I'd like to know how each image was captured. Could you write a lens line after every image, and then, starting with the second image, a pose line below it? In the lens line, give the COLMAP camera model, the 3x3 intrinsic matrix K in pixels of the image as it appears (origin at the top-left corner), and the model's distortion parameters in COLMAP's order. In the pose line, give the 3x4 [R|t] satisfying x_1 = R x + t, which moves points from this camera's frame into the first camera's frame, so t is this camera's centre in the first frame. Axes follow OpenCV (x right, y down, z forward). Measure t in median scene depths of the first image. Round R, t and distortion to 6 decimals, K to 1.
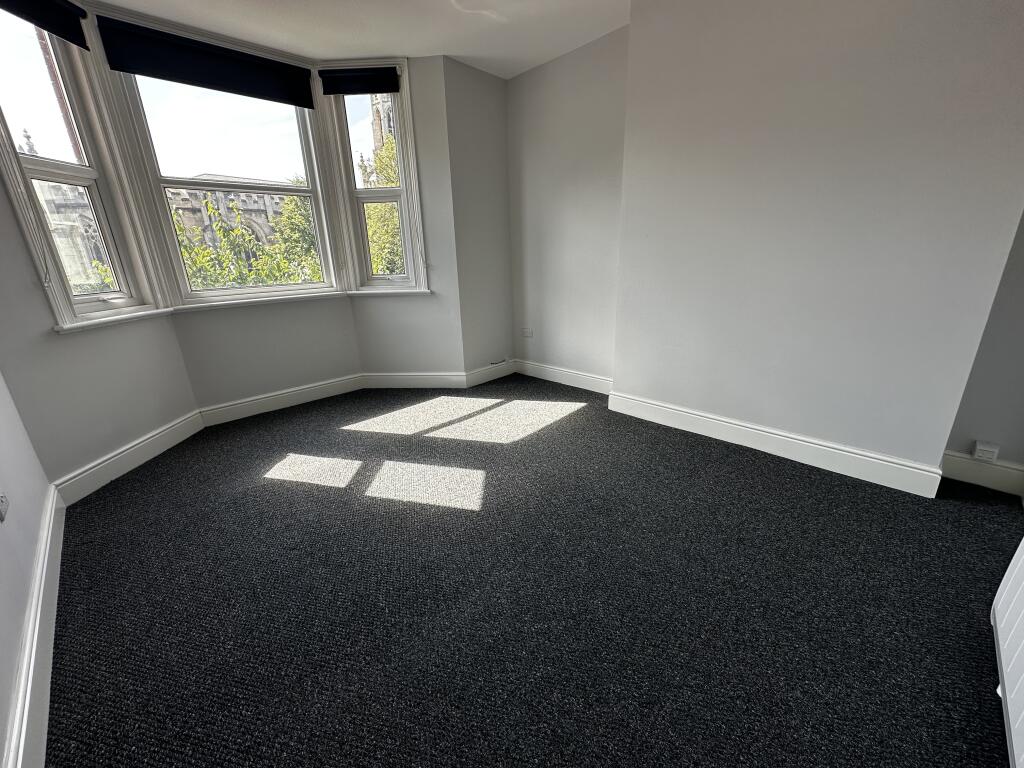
lens RADIAL K [[405.9, 0, 516.4], [0, 405.9, 383.1], [0, 0, 1]] dist [0.000658, 0.000177]
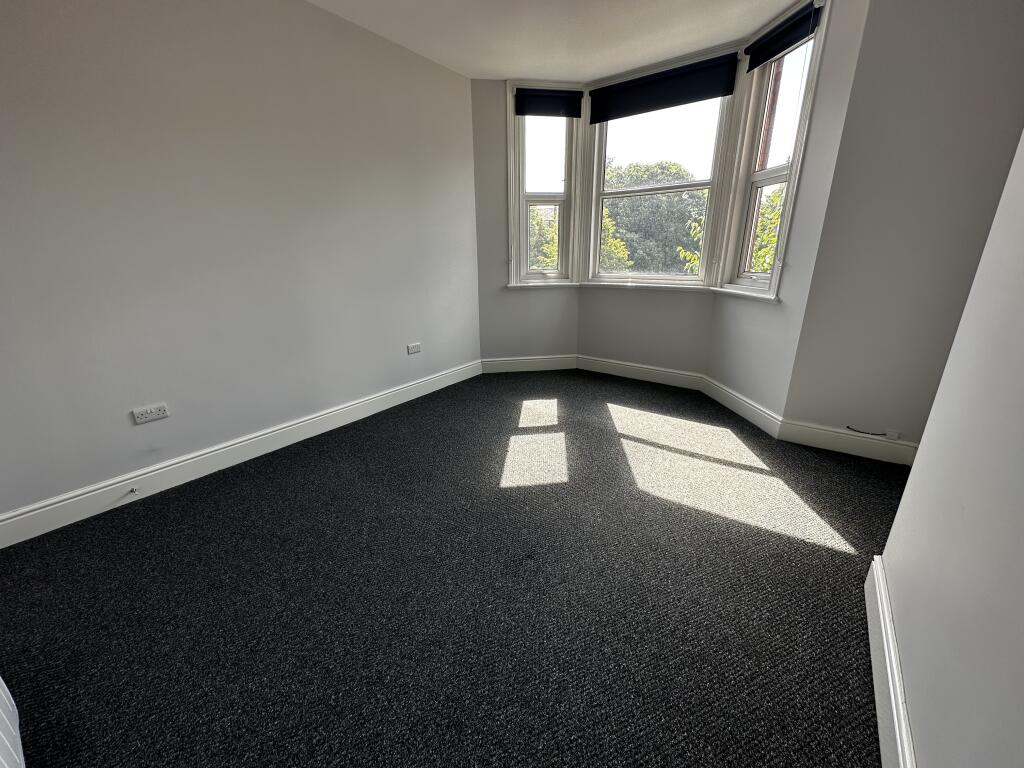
lens RADIAL K [[405.9, 0, 512.3], [0, 405.9, 388.0], [0, 0, 1]] dist [0.000658, 0.000177]
pose [[0.149599, 0.340843, -0.928141, 0.539534], [-0.297274, 0.910778, 0.286552, -0.165455], [0.943000, 0.233045, 0.237575, 0.447295]]
